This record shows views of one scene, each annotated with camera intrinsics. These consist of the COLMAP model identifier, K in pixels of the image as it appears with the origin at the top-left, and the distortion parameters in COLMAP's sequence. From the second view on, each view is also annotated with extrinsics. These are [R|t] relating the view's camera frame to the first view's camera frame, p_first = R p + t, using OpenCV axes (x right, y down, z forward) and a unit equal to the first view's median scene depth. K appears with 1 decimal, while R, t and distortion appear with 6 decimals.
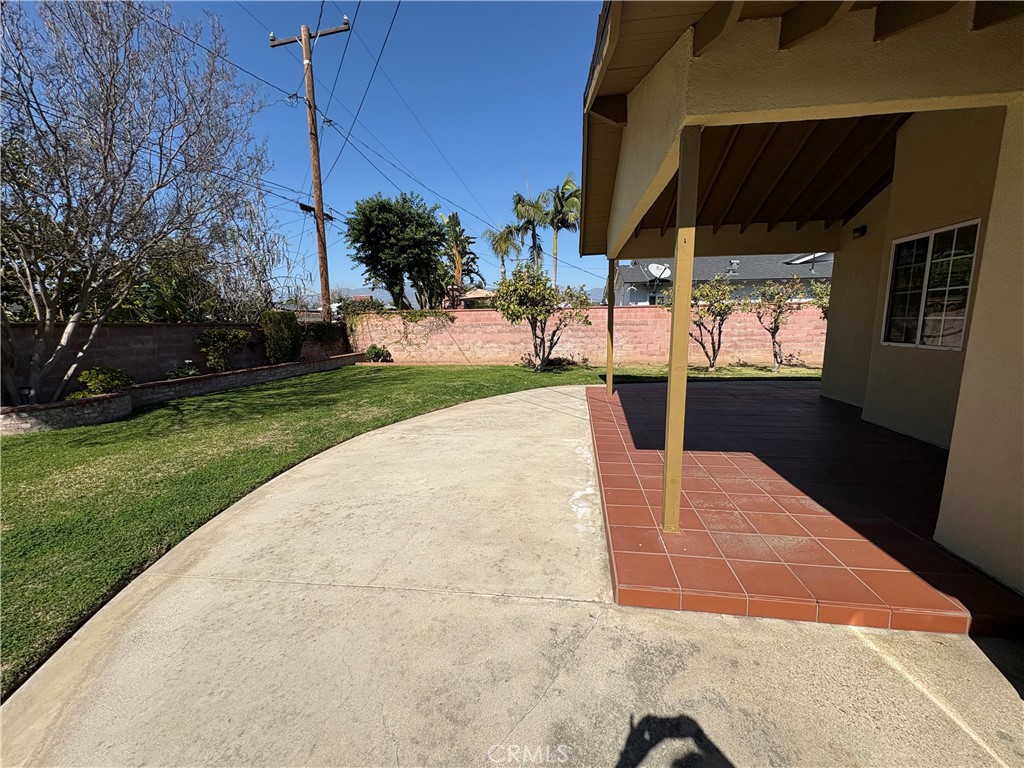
lens RADIAL K [[403.6, 0, 512.3], [0, 403.6, 381.7], [0, 0, 1]] dist [-0.002013, 0.000235]
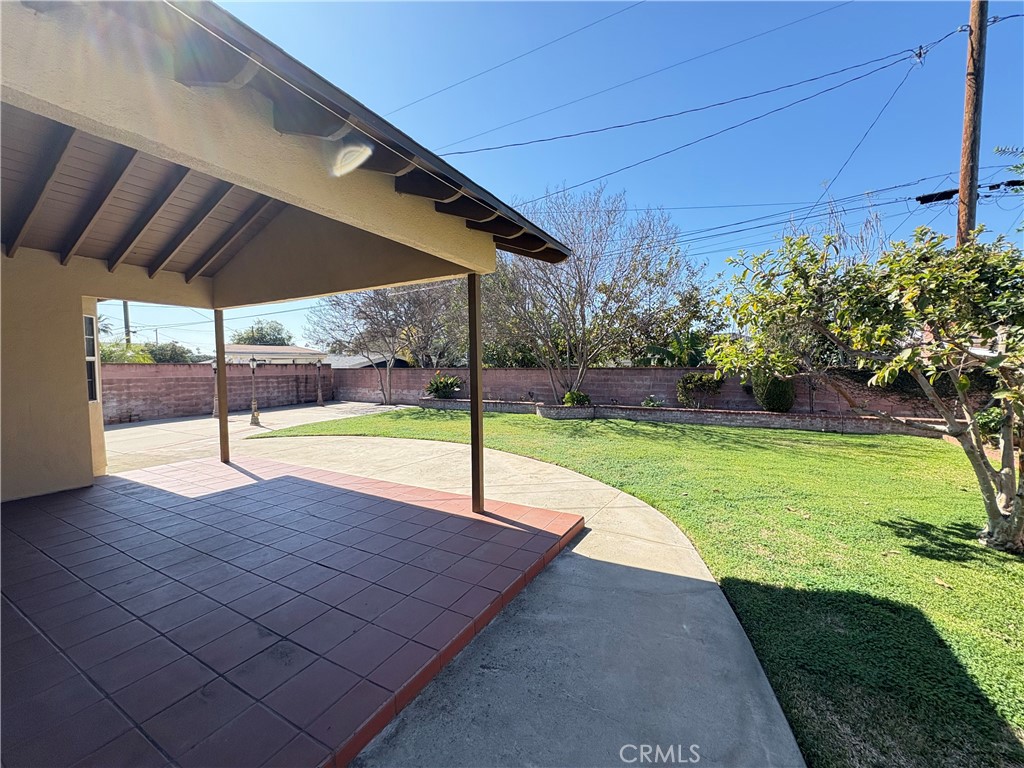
lens RADIAL K [[403.6, 0, 512.7], [0, 403.6, 386.5], [0, 0, 1]] dist [-0.002013, 0.000235]
pose [[-0.345711, 0.062269, -0.936273, 0.359537], [-0.121382, 0.986444, 0.110425, -0.098267], [0.930457, 0.151822, -0.333467, 0.569715]]
